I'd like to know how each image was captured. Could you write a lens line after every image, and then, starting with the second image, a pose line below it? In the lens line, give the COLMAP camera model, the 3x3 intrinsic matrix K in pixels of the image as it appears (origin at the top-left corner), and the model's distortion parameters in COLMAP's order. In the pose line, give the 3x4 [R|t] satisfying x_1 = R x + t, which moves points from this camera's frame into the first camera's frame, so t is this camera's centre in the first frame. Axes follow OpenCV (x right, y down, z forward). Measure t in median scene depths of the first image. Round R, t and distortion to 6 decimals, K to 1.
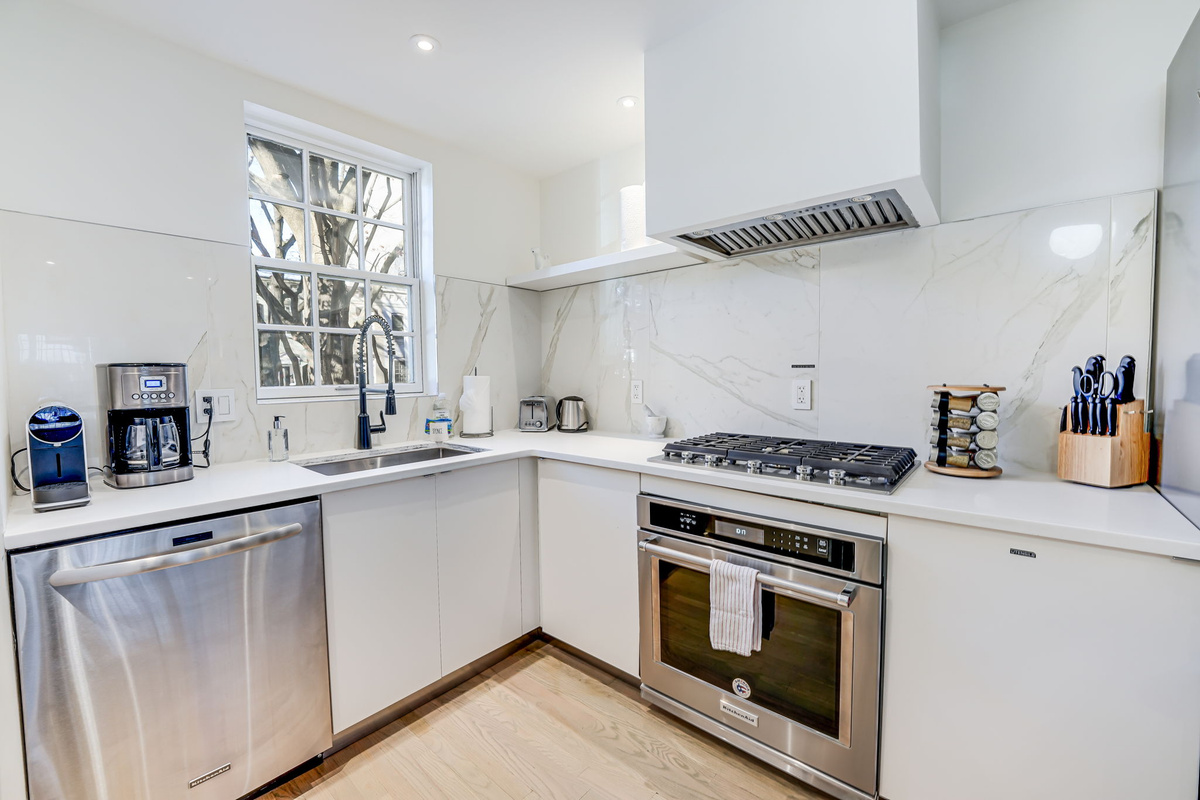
lens RADIAL K [[486.2, 0, 599.8], [0, 486.2, 399.2], [0, 0, 1]] dist [-0.024881, 0.001991]
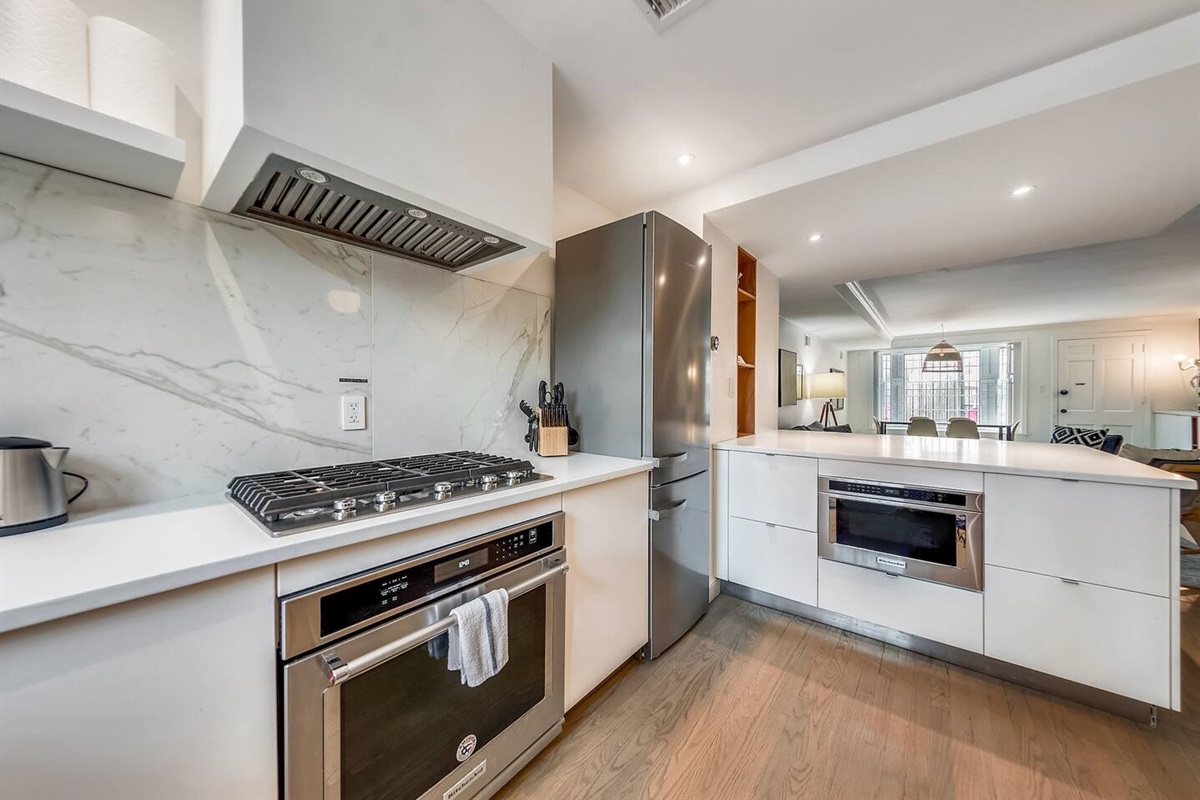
lens RADIAL K [[408.7, 0, 599.1], [0, 408.7, 401.8], [0, 0, 1]] dist [0.008690, -0.000589]
pose [[-0.029246, 0.003088, 0.999567, -0.359209], [0.059470, 0.998229, -0.001344, -0.001219], [-0.997802, 0.059405, -0.029378, 0.600605]]
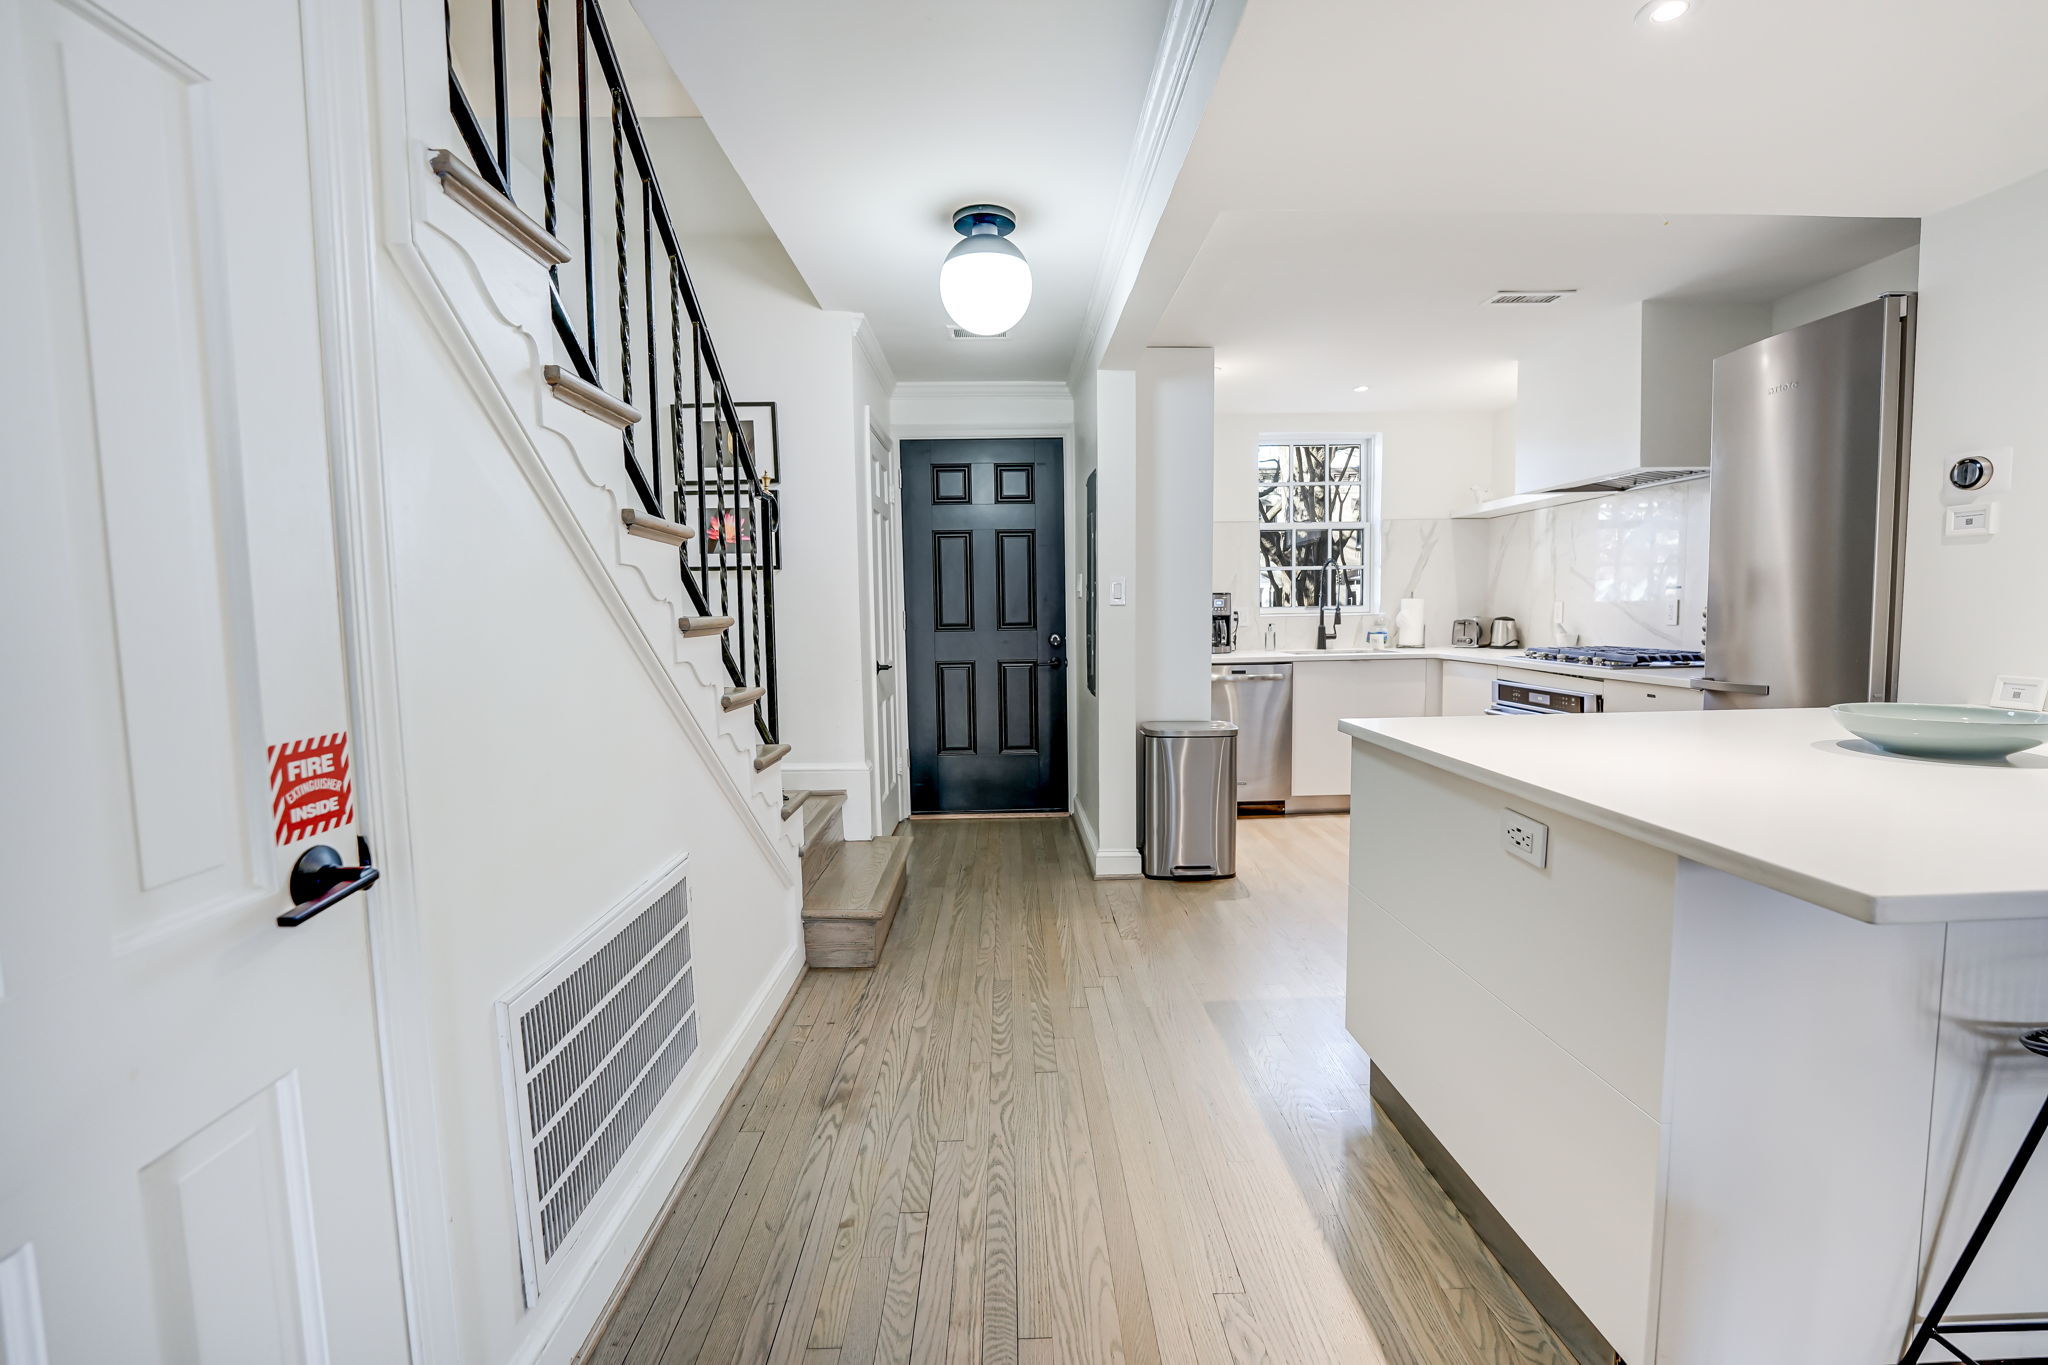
lens RADIAL K [[855.6, 0, 1024.5], [0, 855.6, 674.9], [0, 0, 1]] dist [-0.023049, 0.000345]
pose [[0.672345, 0.055534, -0.738152, 0.915674], [-0.032128, 0.998431, 0.045852, 0.102763], [0.739540, -0.007113, 0.673075, -1.567073]]
